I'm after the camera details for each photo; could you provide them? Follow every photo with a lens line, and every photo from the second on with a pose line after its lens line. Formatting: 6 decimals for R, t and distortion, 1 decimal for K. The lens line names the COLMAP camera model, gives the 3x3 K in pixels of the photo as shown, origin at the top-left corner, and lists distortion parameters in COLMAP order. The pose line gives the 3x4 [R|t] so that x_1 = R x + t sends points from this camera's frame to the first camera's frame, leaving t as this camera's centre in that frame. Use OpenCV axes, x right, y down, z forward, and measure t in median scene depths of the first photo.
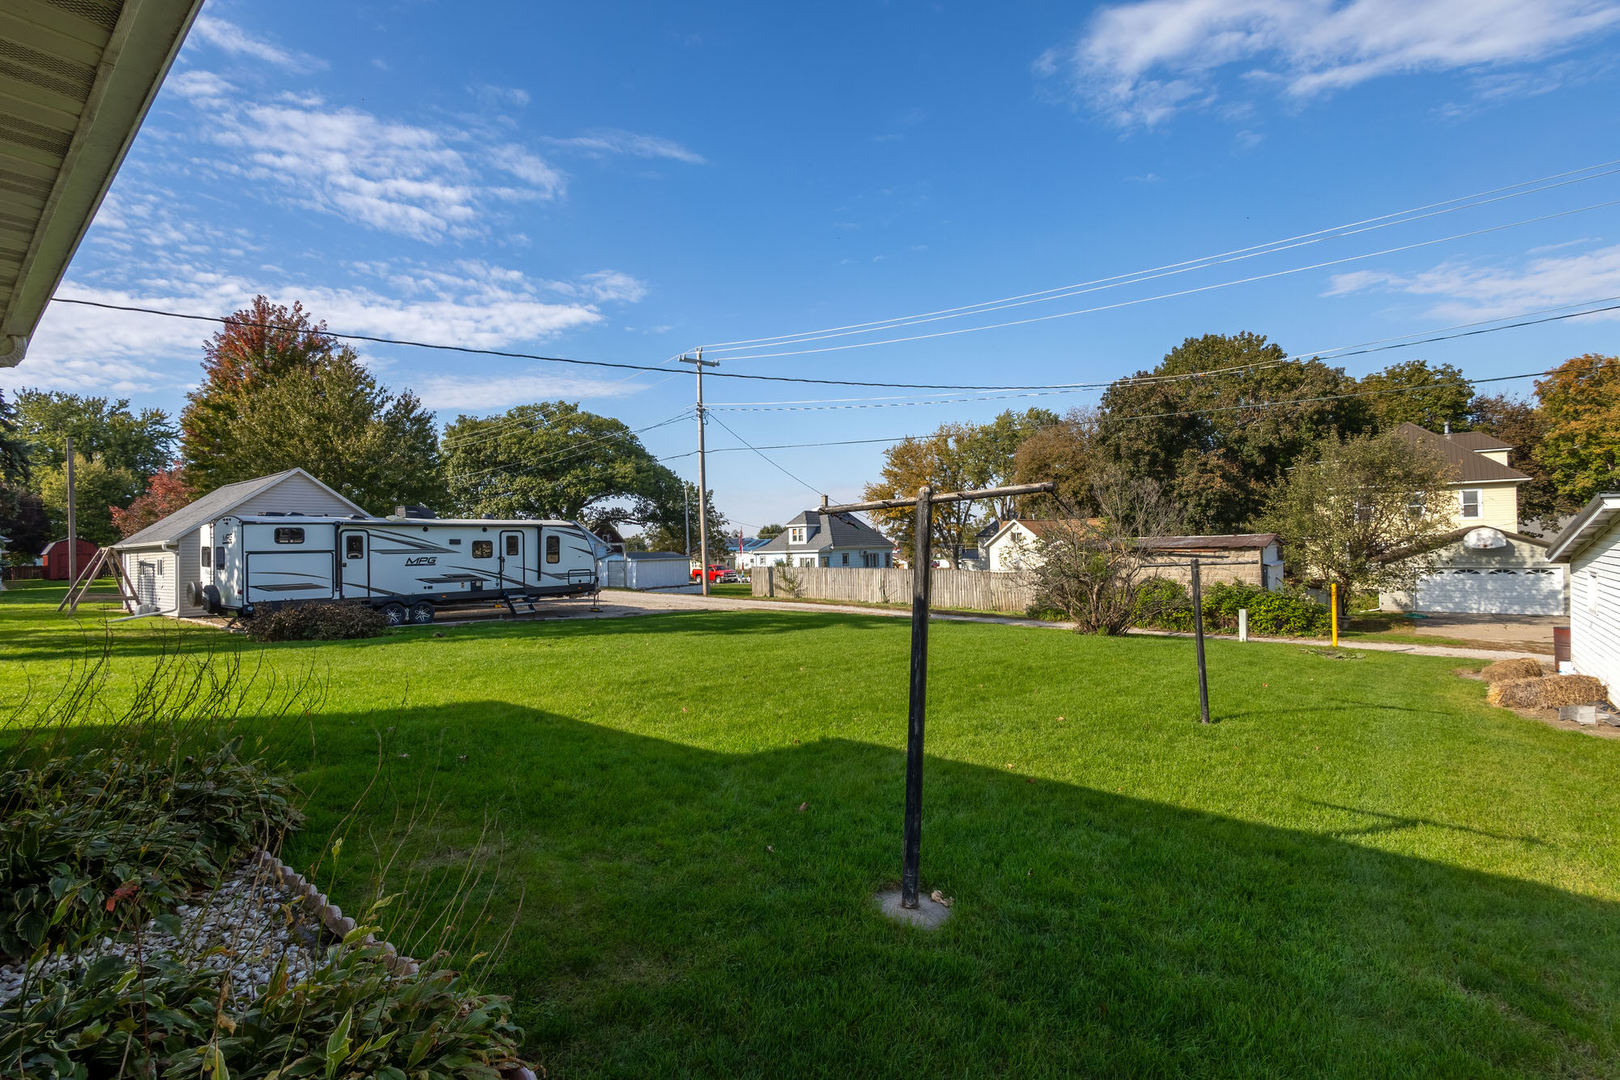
lens RADIAL K [[770.7, 0, 780.1], [0, 770.7, 538.5], [0, 0, 1]] dist [0.000184, -0.000204]
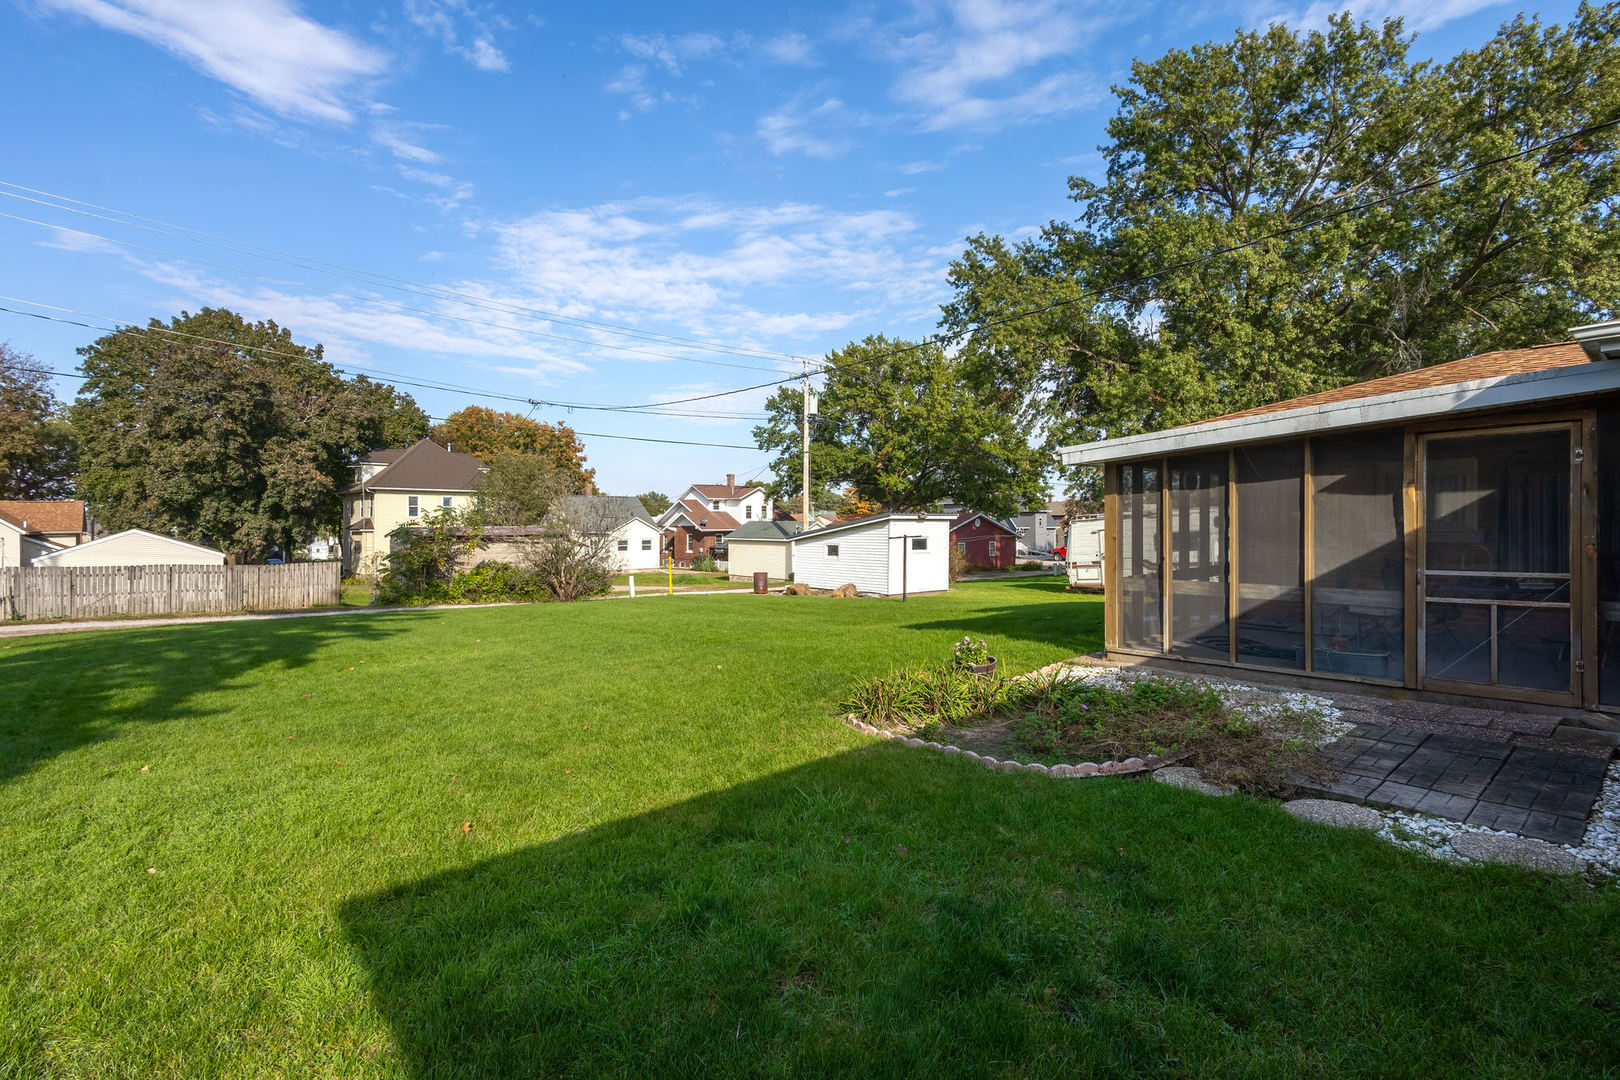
lens RADIAL K [[785.5, 0, 819.4], [0, 785.5, 521.5], [0, 0, 1]] dist [0.073101, -0.000558]
pose [[0.116524, 0.026742, 0.992828, -0.359017], [-0.010528, 0.999615, -0.025689, 0.008247], [-0.993132, -0.007460, 0.116760, 0.186520]]
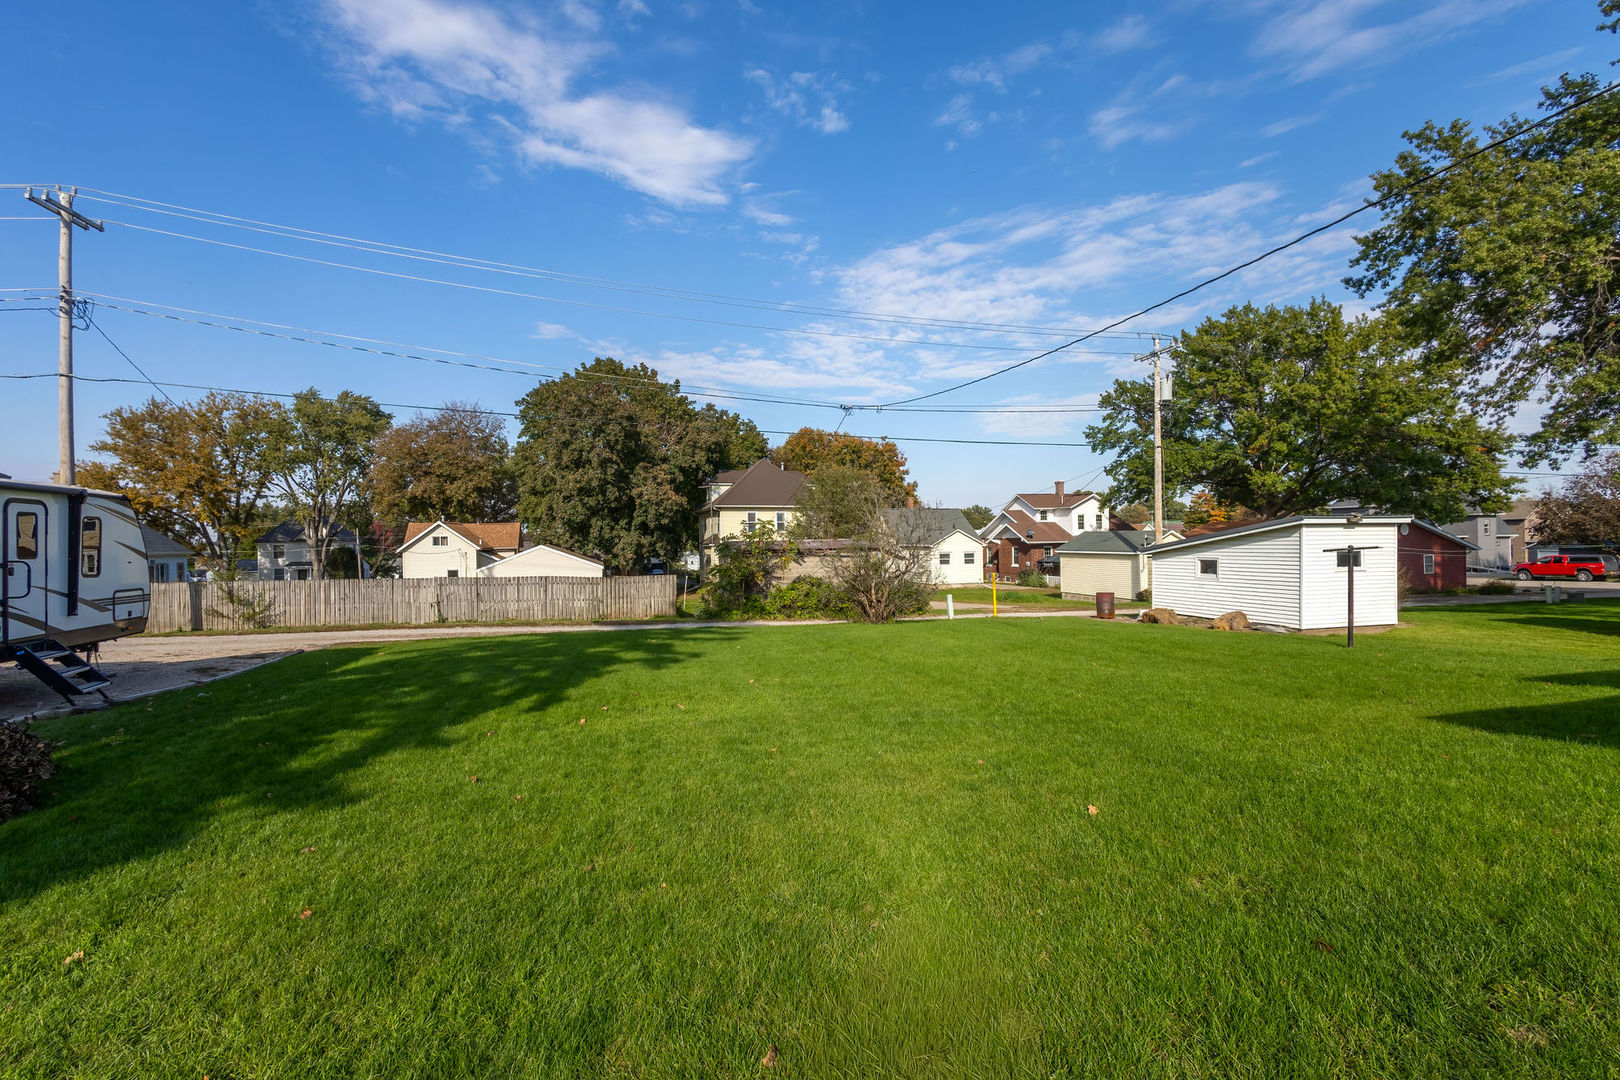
lens RADIAL K [[766.2, 0, 810.0], [0, 766.2, 540.0], [0, 0, 1]] dist [0.035685, -0.015744]
pose [[0.516528, 0.016660, 0.856108, -0.250876], [-0.007042, 0.999860, -0.015209, 0.007591], [-0.856241, 0.001827, 0.516573, 0.213314]]
